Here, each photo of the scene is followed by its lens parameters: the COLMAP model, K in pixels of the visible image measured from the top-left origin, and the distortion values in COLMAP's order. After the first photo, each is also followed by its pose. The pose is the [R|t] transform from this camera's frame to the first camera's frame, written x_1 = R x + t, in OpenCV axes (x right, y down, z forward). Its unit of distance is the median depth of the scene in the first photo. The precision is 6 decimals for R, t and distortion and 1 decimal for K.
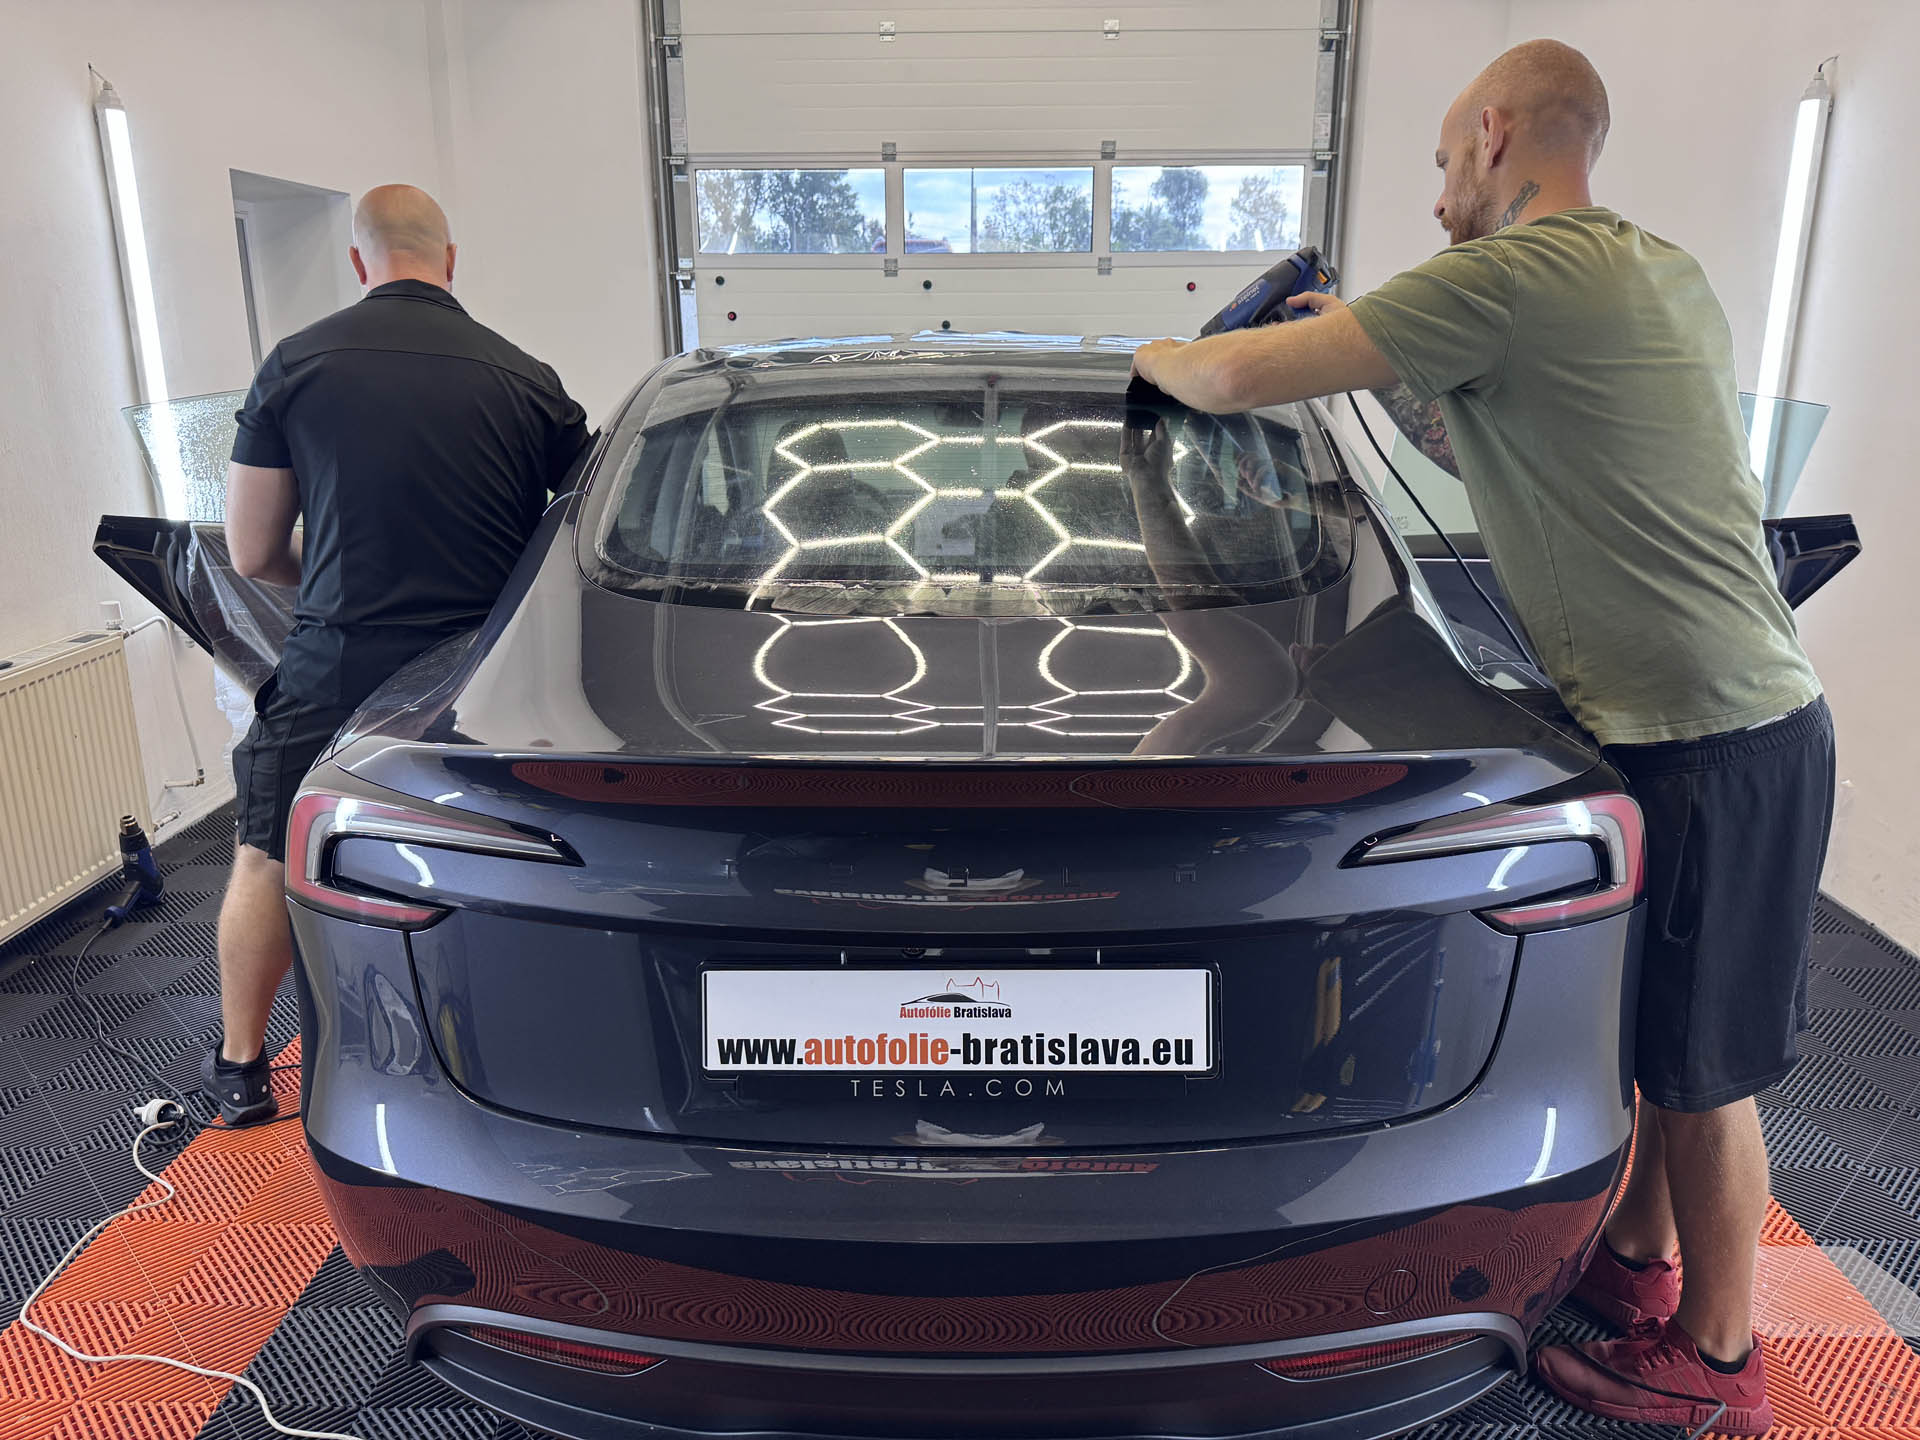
lens RADIAL K [[1381.0, 0, 951.4], [0, 1381.0, 724.8], [0, 0, 1]] dist [-0.009034, 0.001154]
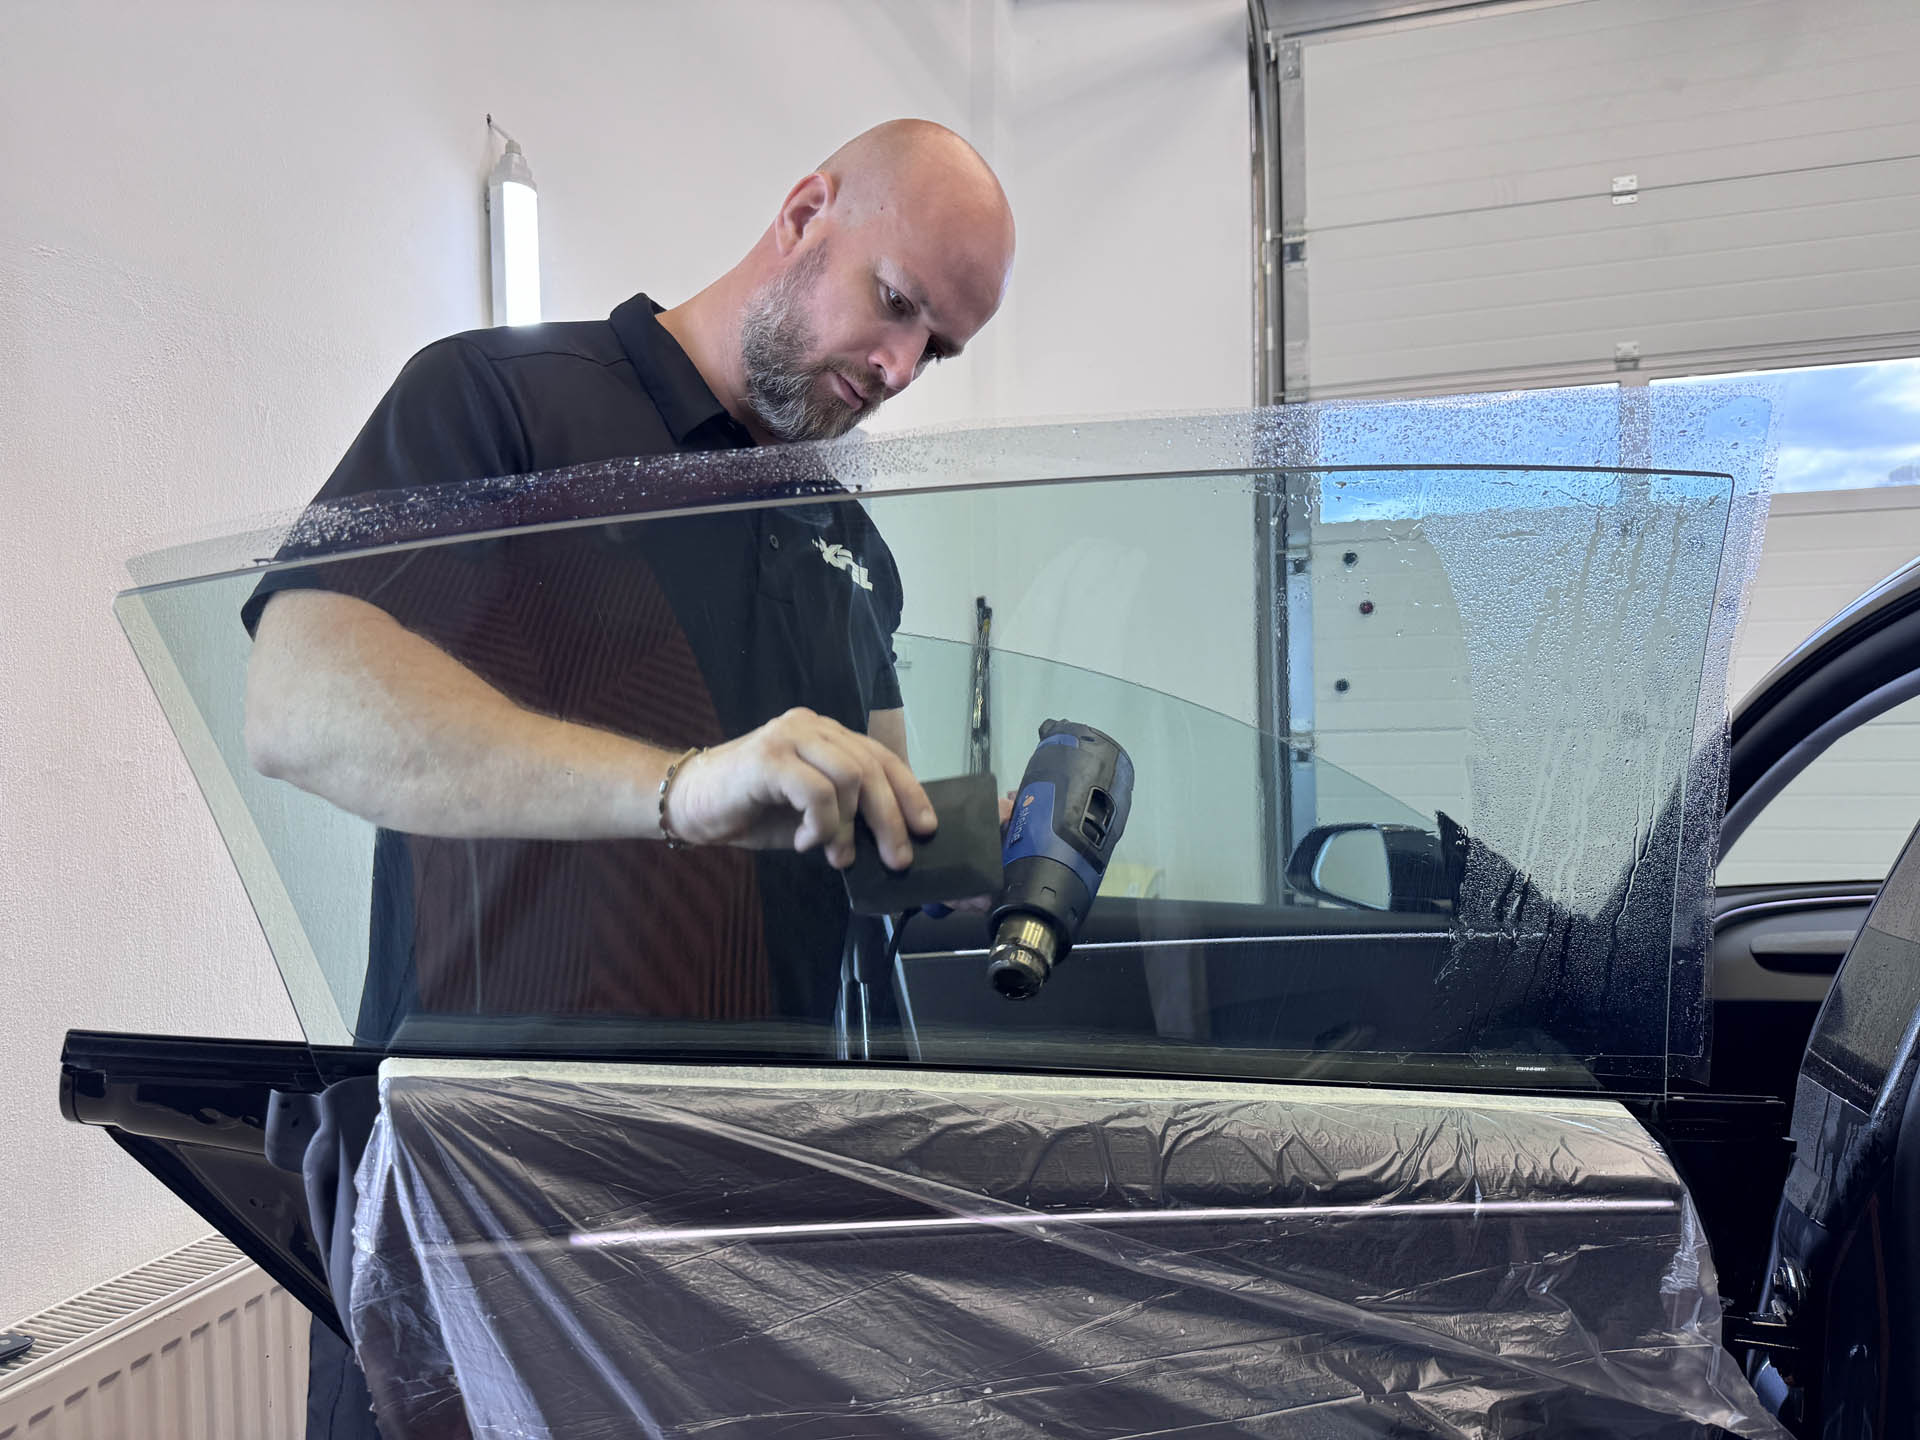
lens RADIAL K [[1381.0, 0, 951.4], [0, 1381.0, 724.8], [0, 0, 1]] dist [-0.009034, 0.001154]
pose [[0.957675, -0.011735, -0.287612, -0.612116], [-0.060930, 0.968265, -0.242386, -0.246117], [0.281329, 0.249651, 0.926568, 1.261132]]
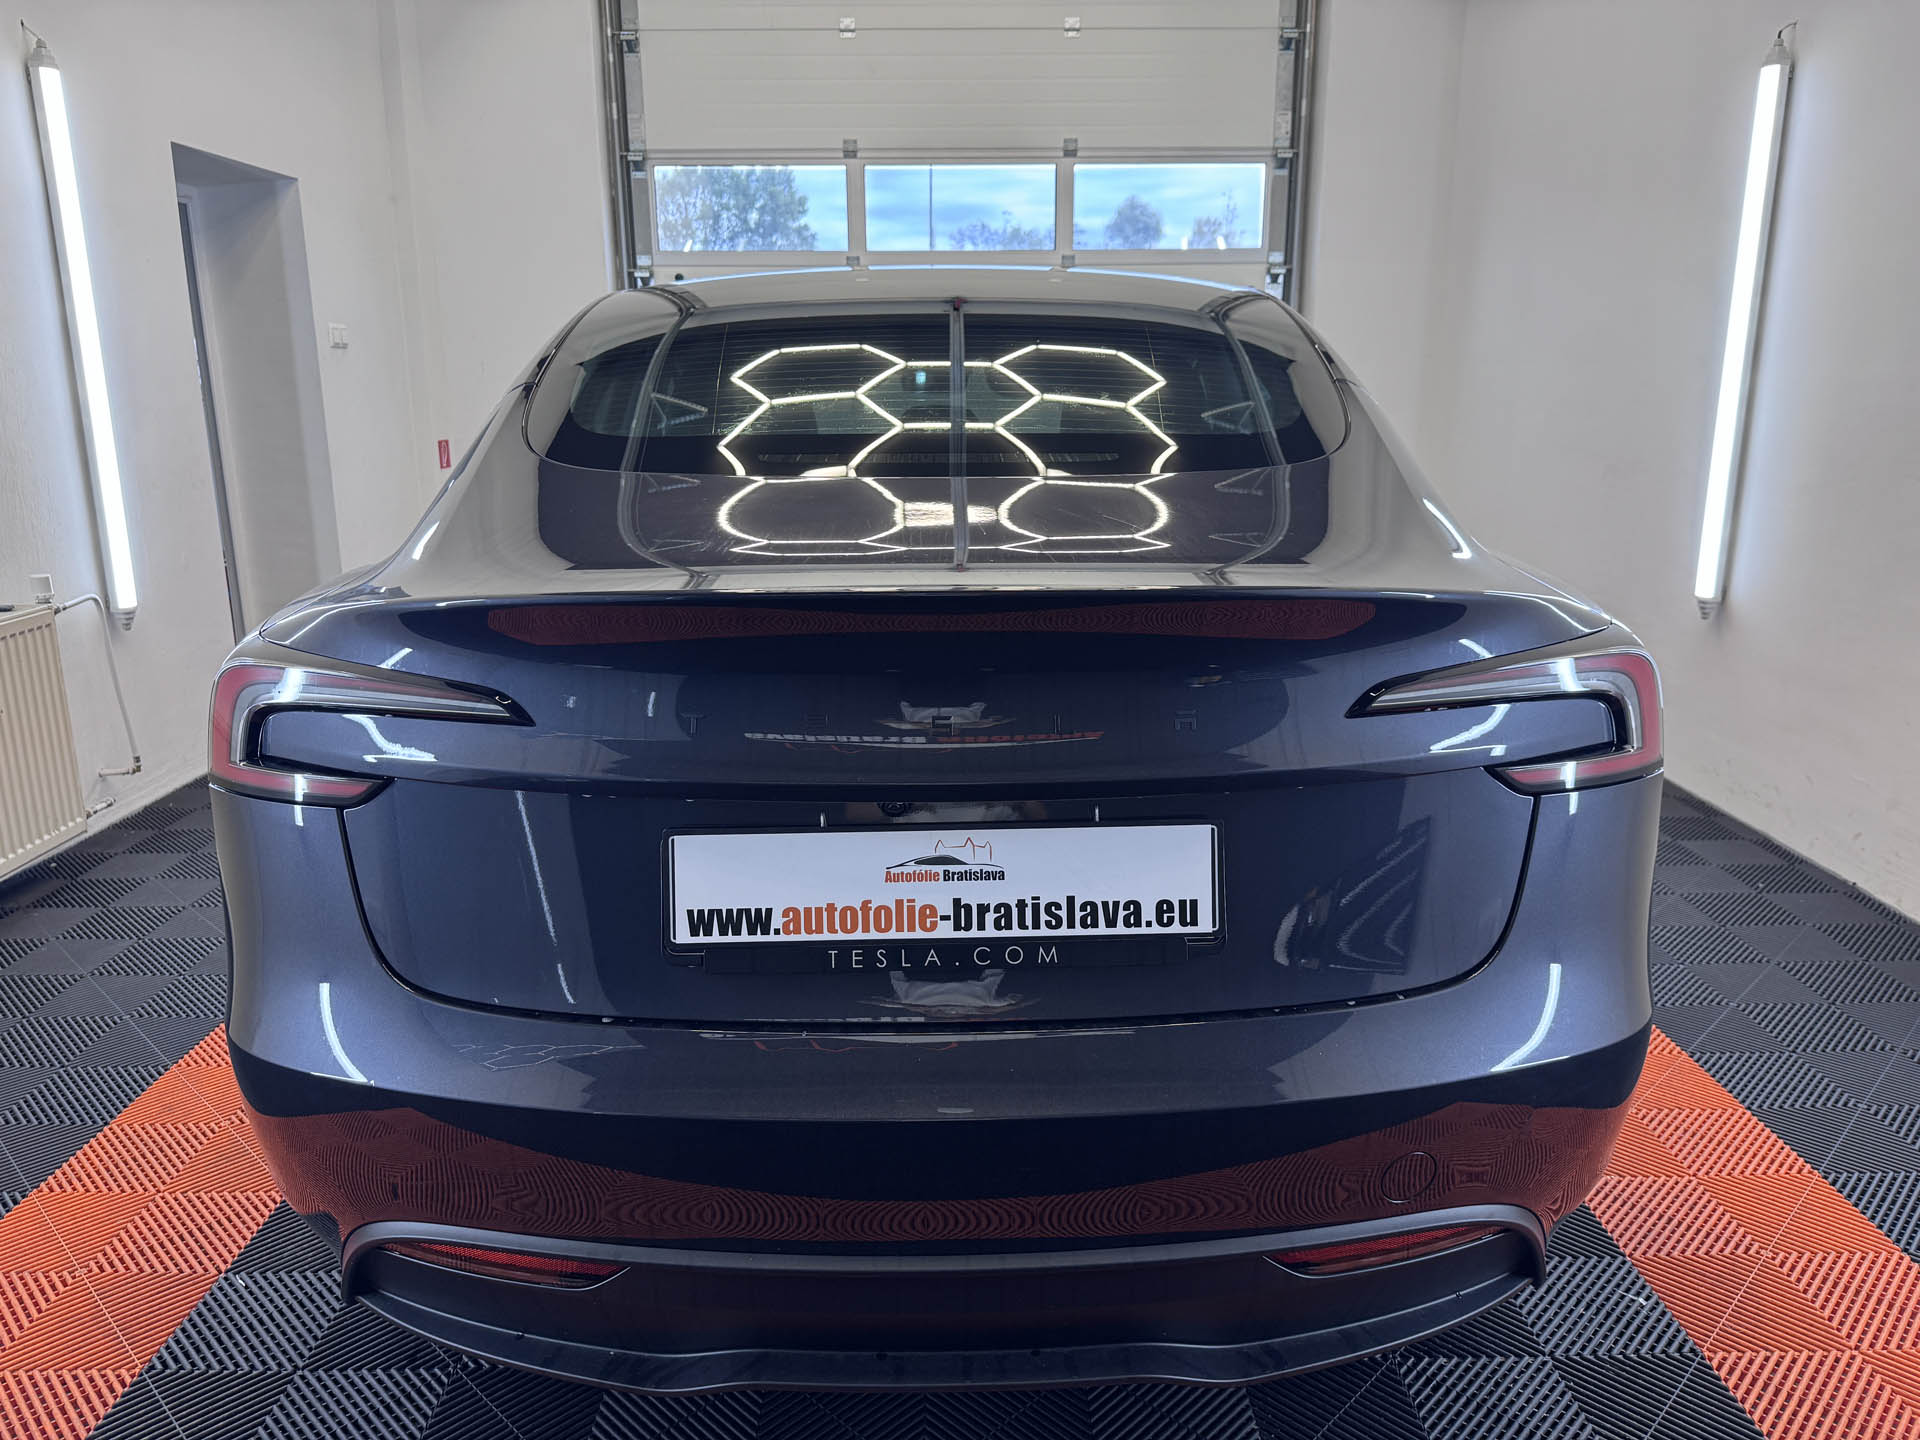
lens RADIAL K [[1386.9, 0, 960.0], [0, 1386.9, 720.0], [0, 0, 1]] dist [-0.004839, -0.001019]
pose [[0.999384, -0.007445, 0.034287, -0.012230], [0.008397, 0.999581, -0.027715, 0.088354], [-0.034066, 0.027986, 0.999028, 0.042173]]
